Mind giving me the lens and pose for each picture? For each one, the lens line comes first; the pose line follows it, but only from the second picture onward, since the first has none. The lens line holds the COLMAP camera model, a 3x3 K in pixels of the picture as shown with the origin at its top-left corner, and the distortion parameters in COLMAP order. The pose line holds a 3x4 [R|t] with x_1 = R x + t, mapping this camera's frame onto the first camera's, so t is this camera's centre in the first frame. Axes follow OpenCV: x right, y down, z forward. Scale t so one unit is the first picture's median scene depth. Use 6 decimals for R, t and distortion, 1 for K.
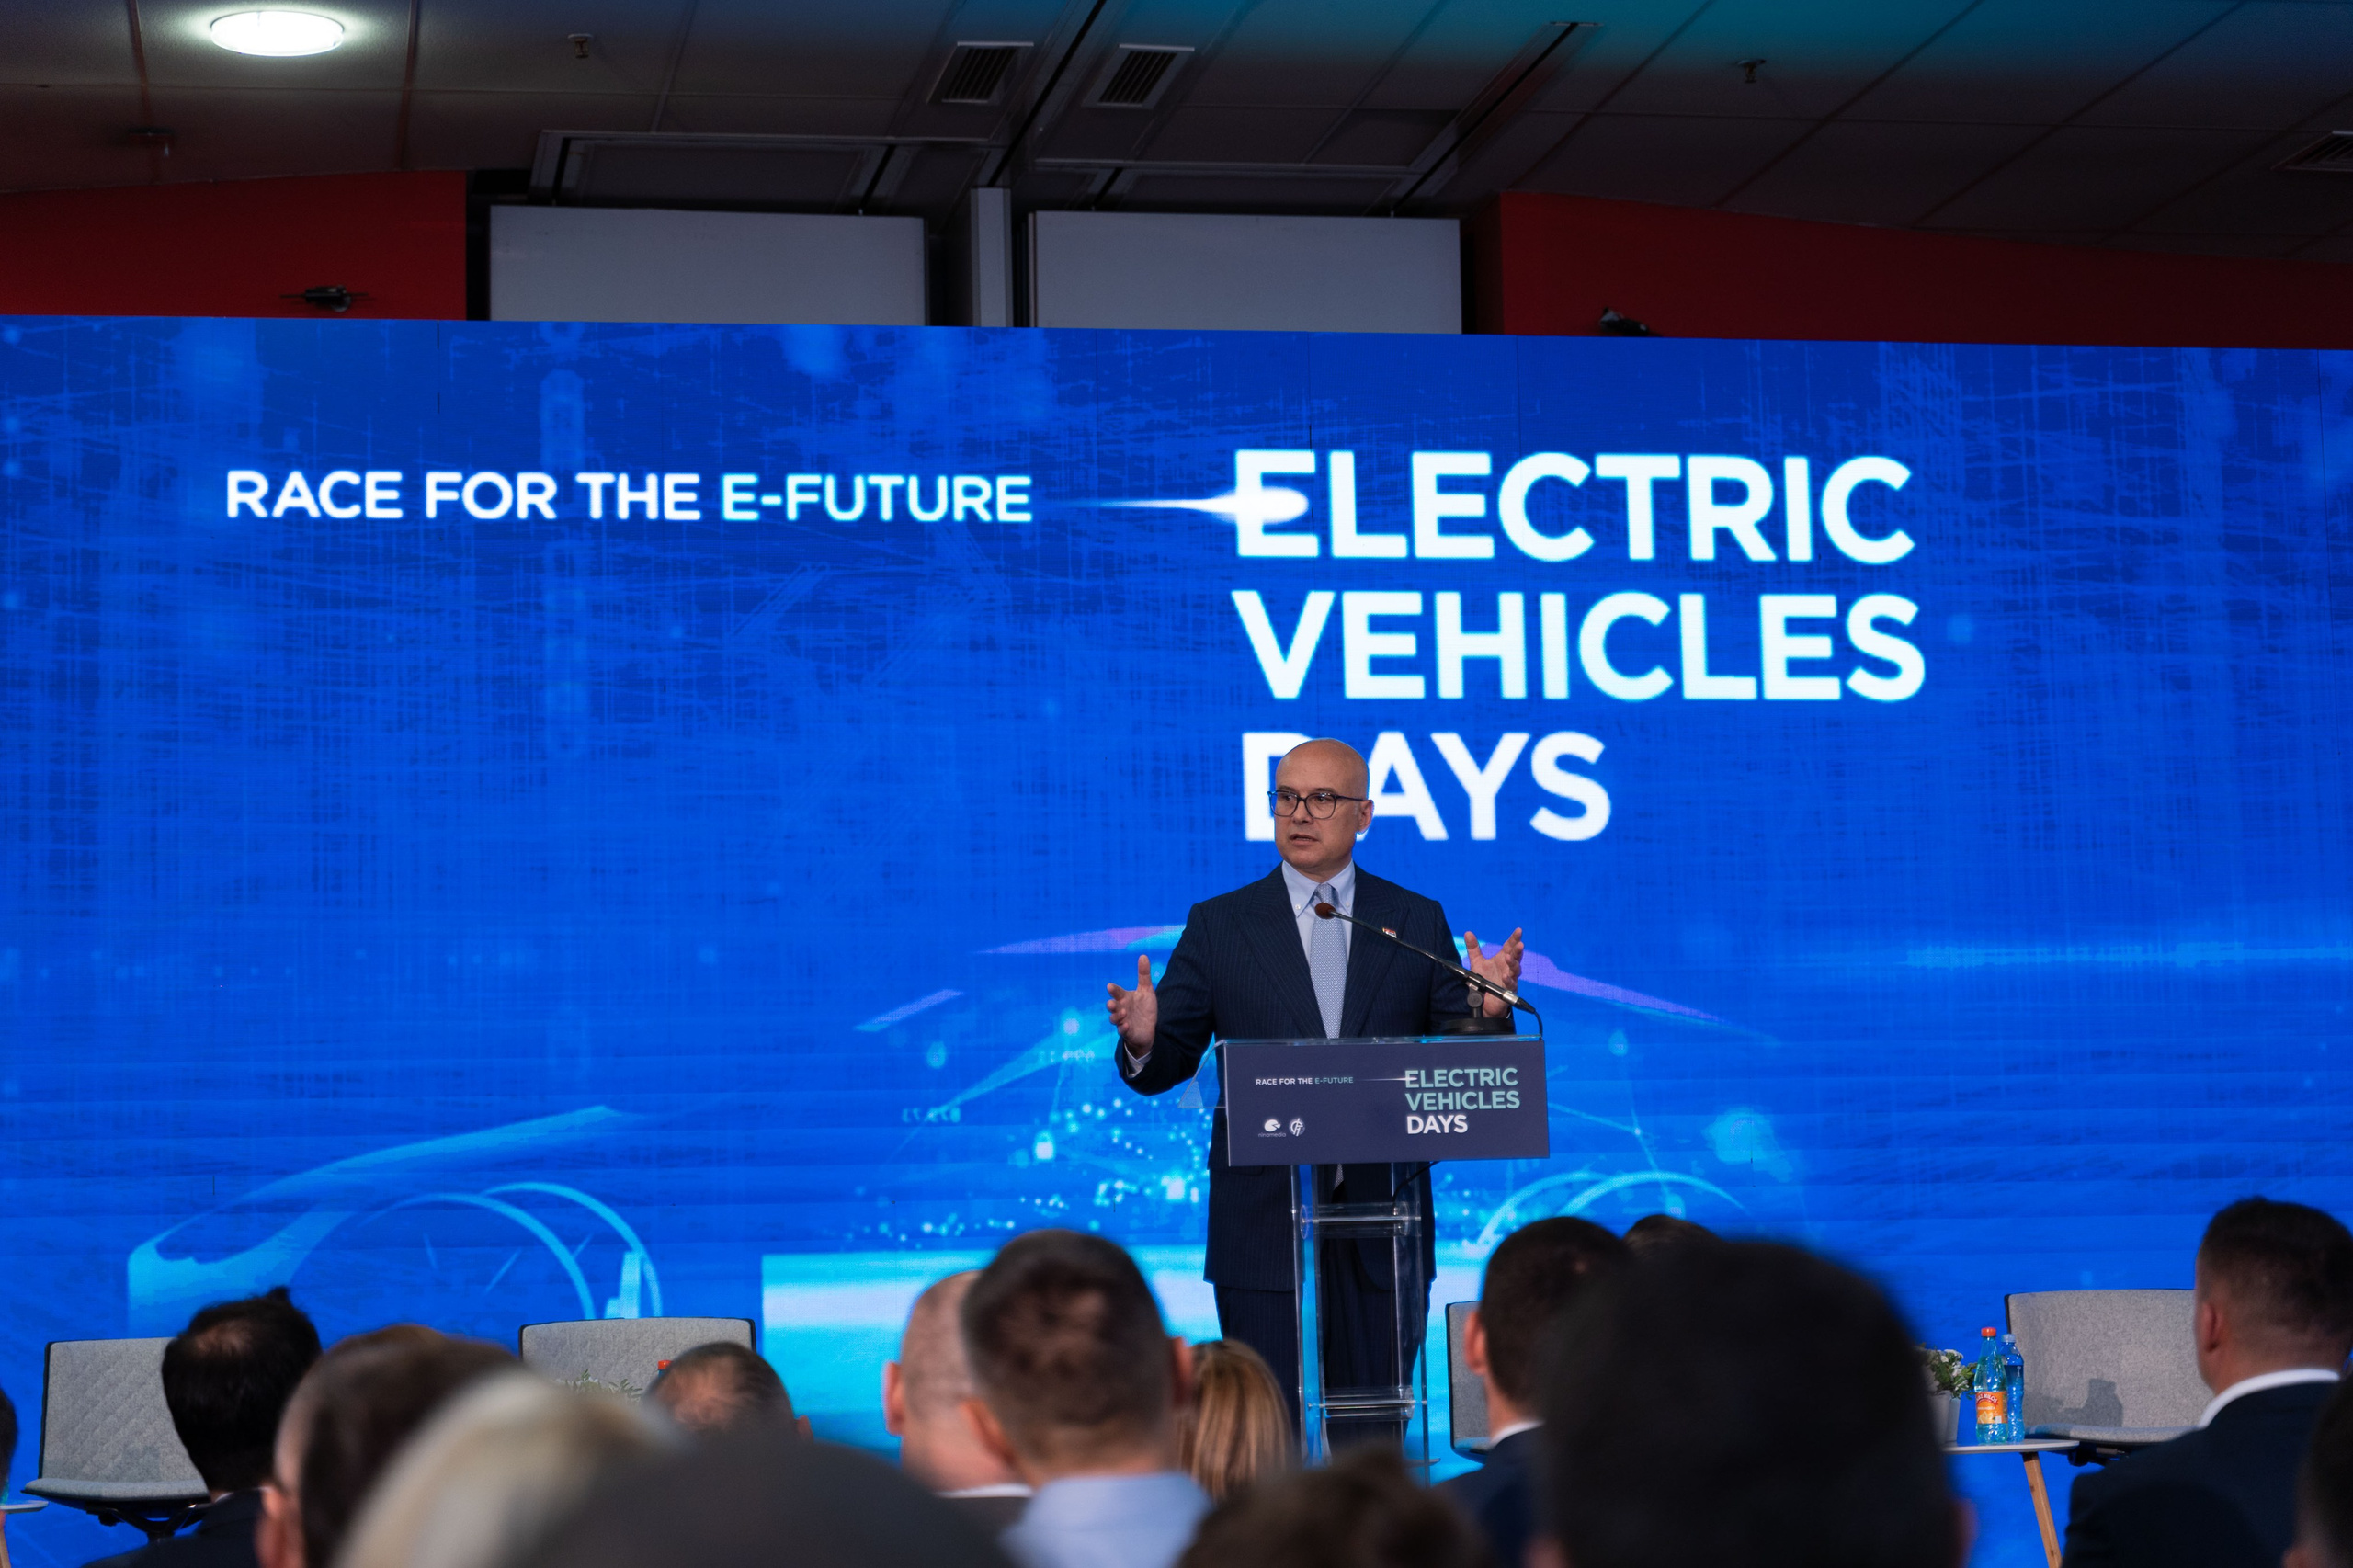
lens RADIAL K [[4885.5, 0, 1191.3], [0, 4885.5, 789.9], [0, 0, 1]] dist [0.033847, -0.488182]
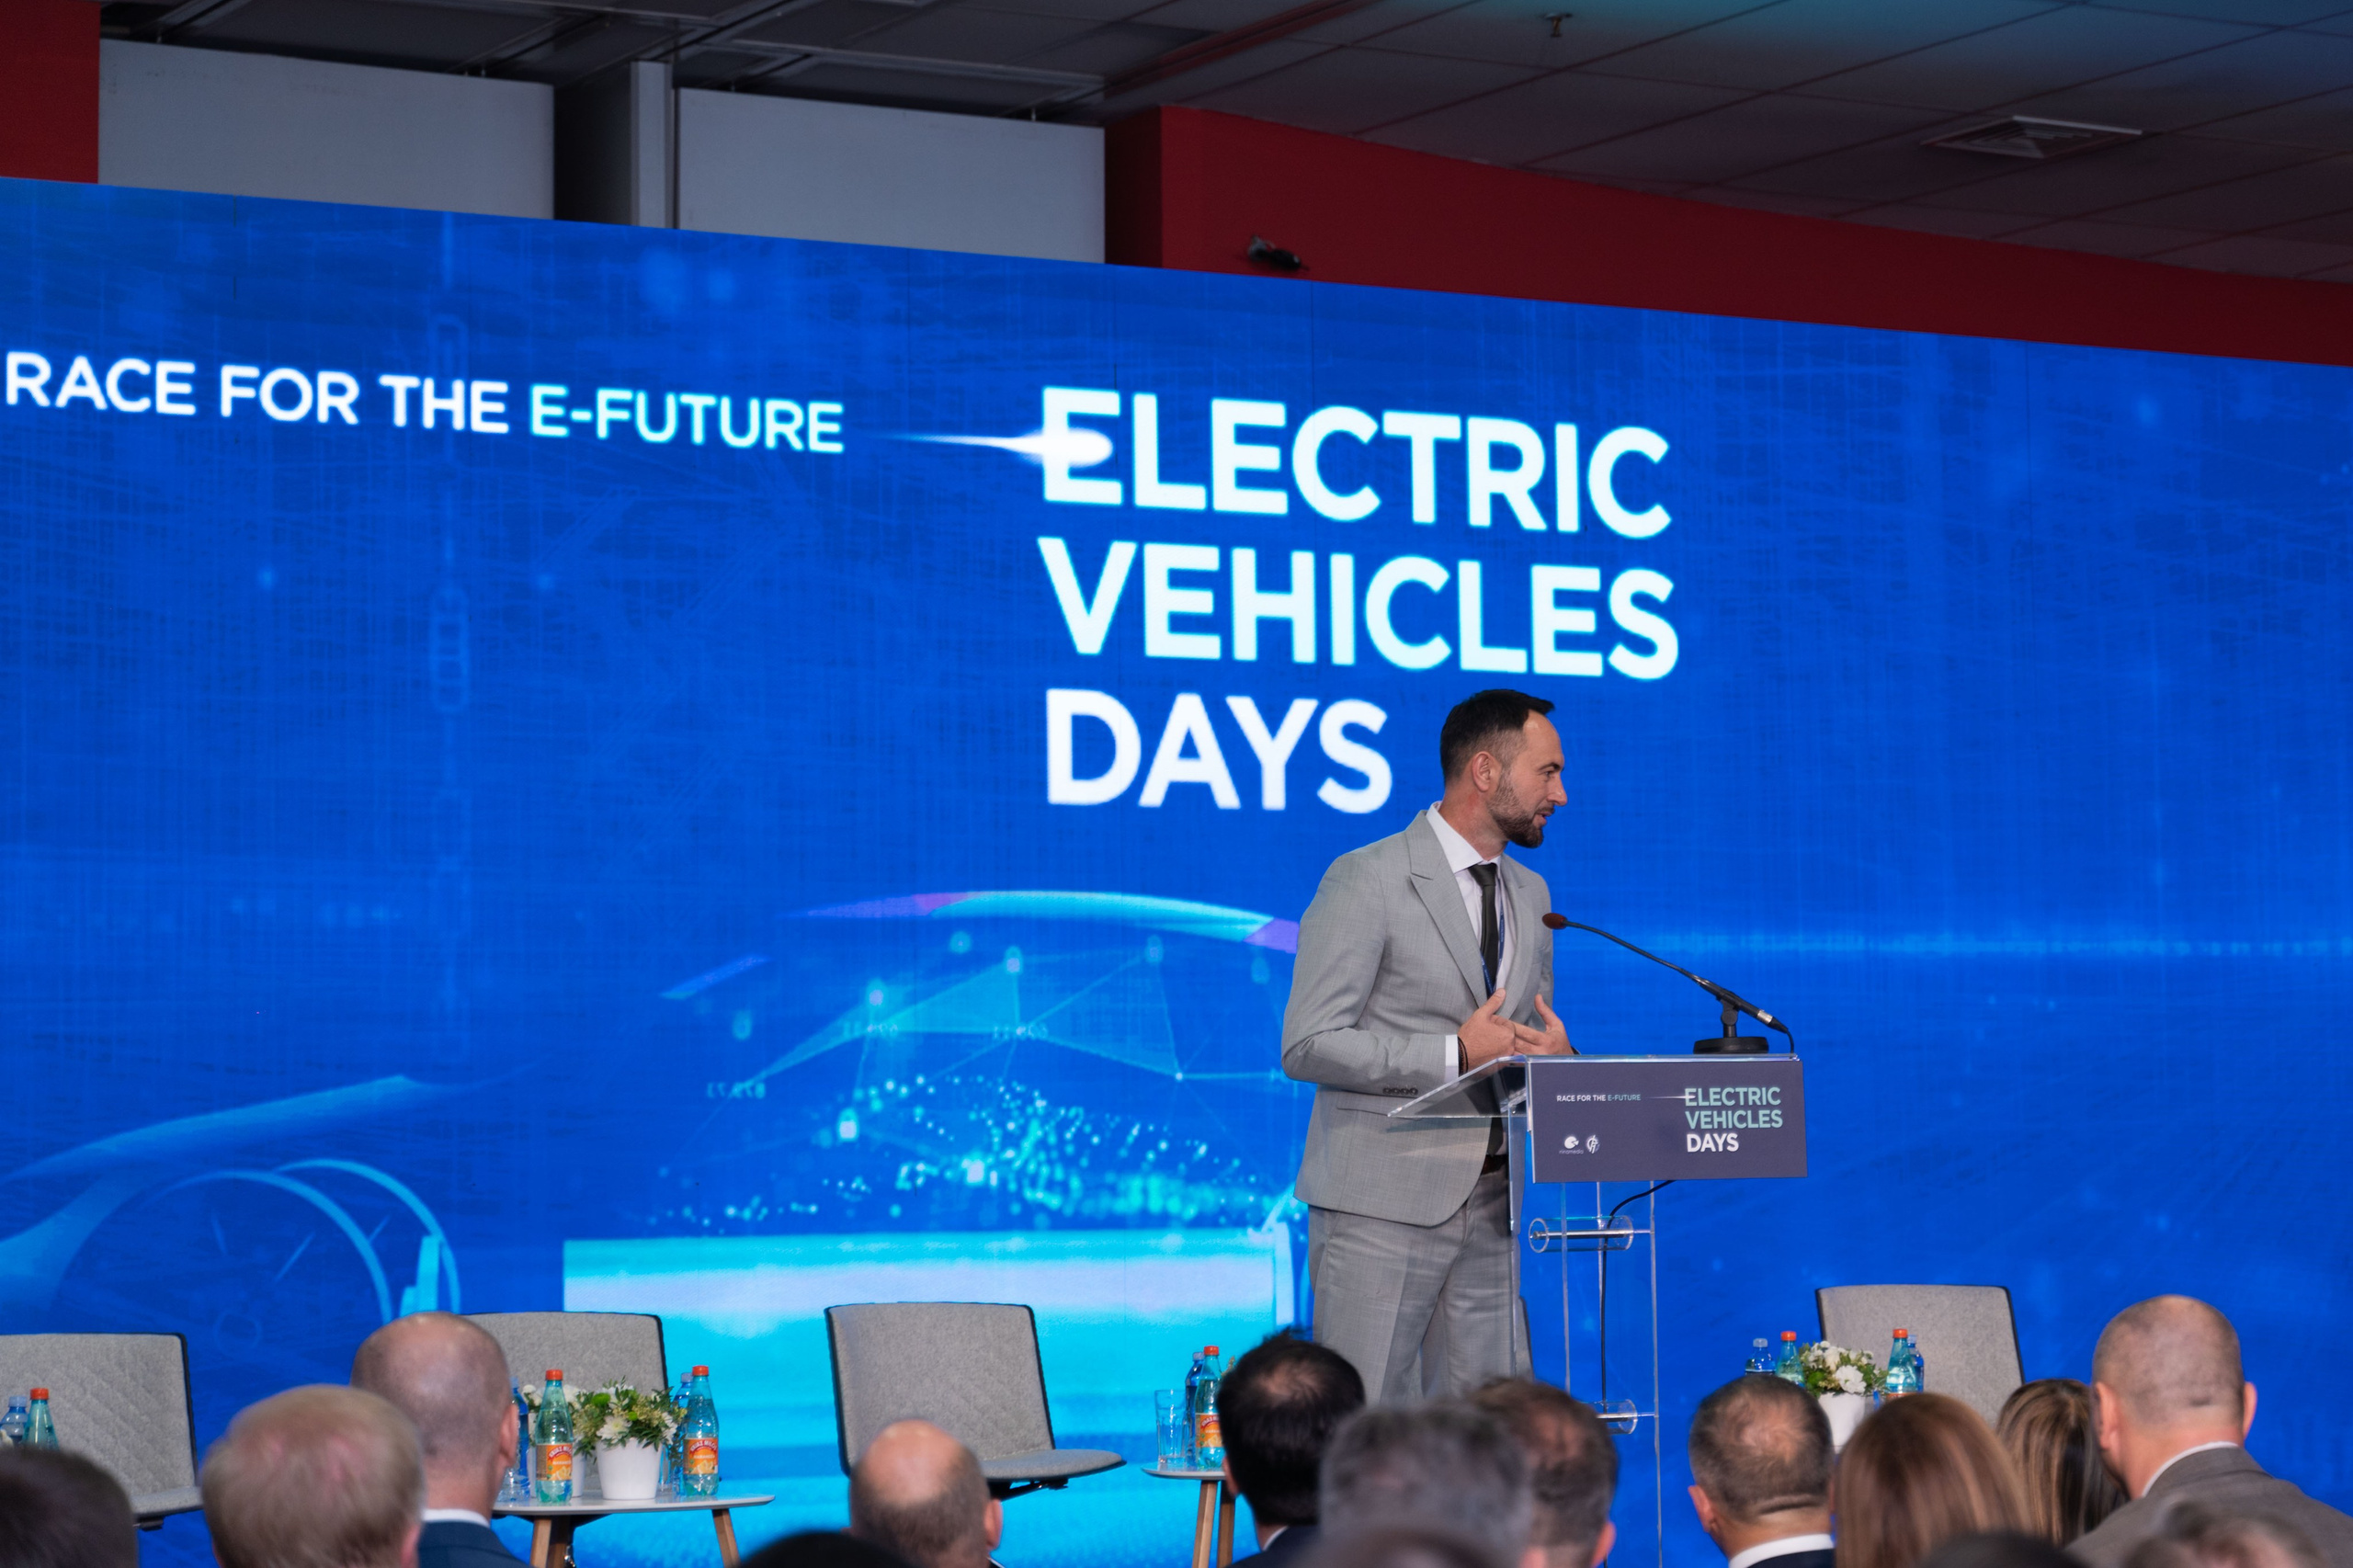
lens RADIAL K [[5690.0, 0, 1386.6], [0, 5690.0, 787.4], [0, 0, 1]] dist [0.025290, -0.376603]
pose [[0.938423, 0.034872, 0.343723, -0.302941], [-0.045279, 0.998725, 0.022297, -0.020045], [-0.342507, -0.036488, 0.938806, -0.053170]]
